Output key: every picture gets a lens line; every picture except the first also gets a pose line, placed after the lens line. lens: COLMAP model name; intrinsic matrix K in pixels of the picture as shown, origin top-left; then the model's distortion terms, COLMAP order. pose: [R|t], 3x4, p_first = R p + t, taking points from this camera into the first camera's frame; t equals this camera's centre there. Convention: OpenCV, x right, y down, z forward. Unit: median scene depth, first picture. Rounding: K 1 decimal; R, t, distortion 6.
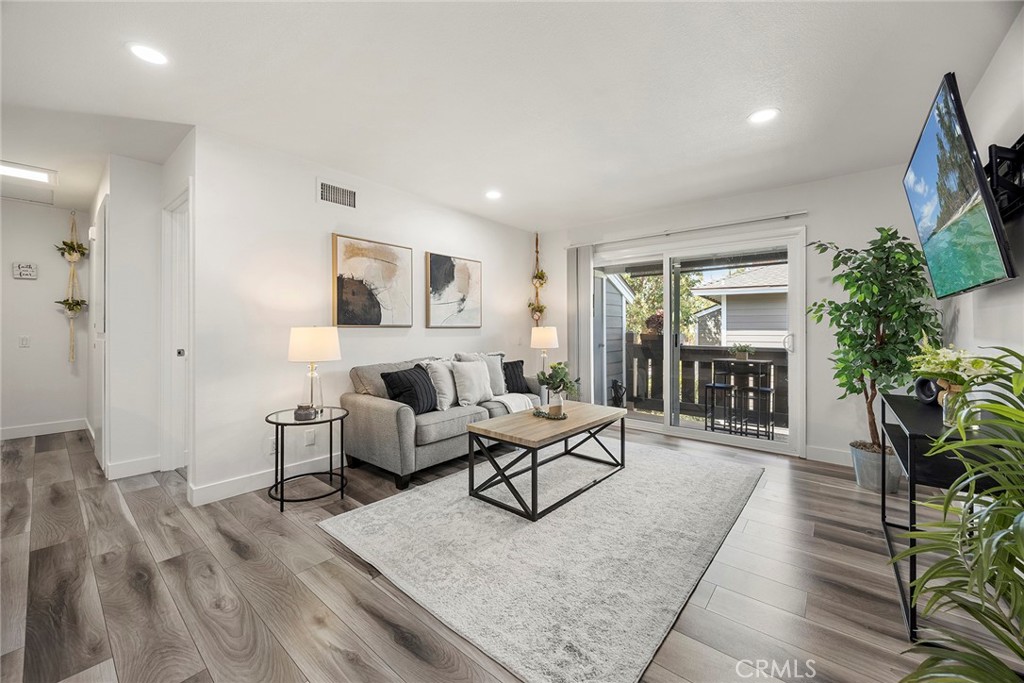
lens RADIAL K [[393.3, 0, 512.8], [0, 393.3, 326.5], [0, 0, 1]] dist [0.000486, -0.000608]
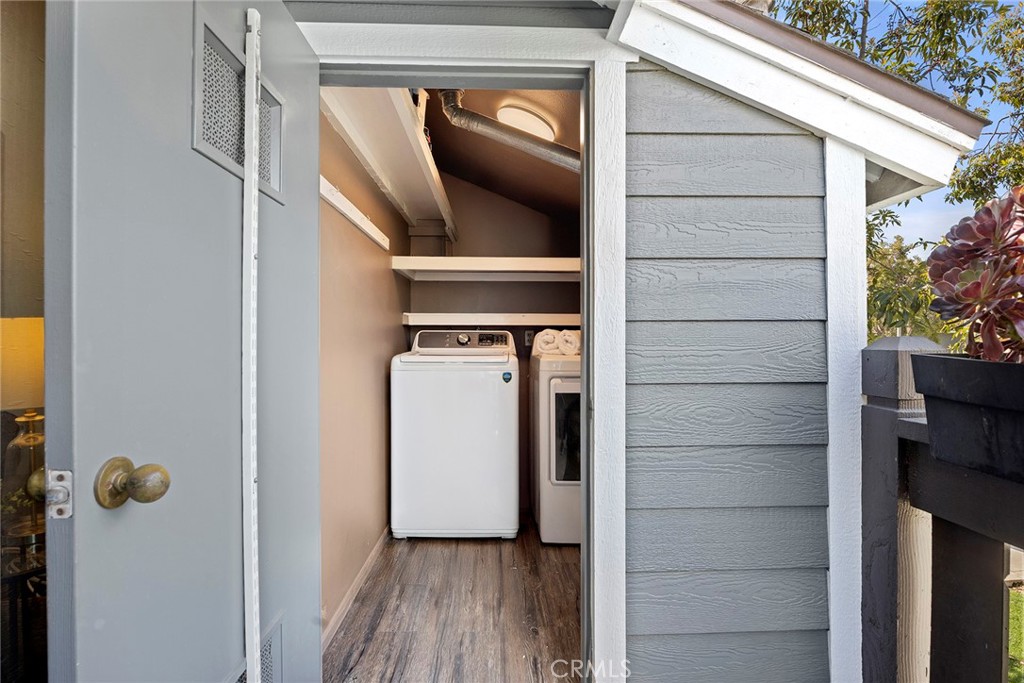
lens RADIAL K [[507.4, 0, 510.6], [0, 507.4, 346.6], [0, 0, 1]] dist [-0.004119, -0.000952]
pose [[0.664081, 0.002279, -0.747657, 0.642856], [0.004738, 0.999962, 0.007256, 0.023670], [0.747646, -0.008361, 0.664045, 1.333721]]
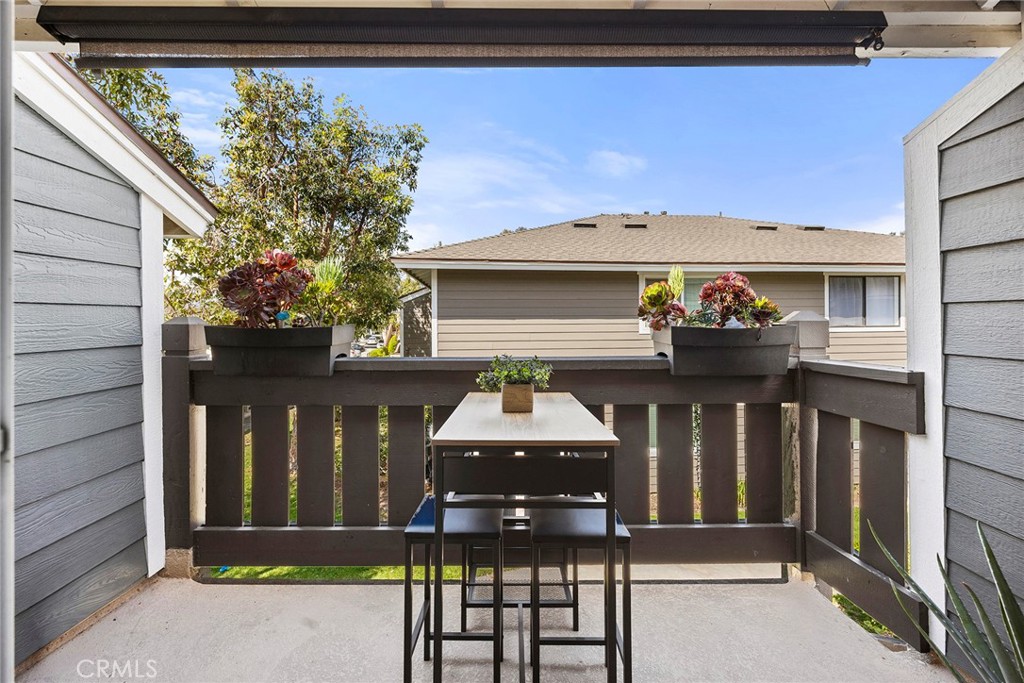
lens RADIAL K [[393.3, 0, 506.5], [0, 393.3, 322.0], [0, 0, 1]] dist [0.000486, -0.000608]
pose [[0.772534, -0.007810, 0.634926, 0.545291], [-0.000163, 0.999922, 0.012498, 0.020482], [-0.634974, -0.009759, 0.772472, 1.090115]]
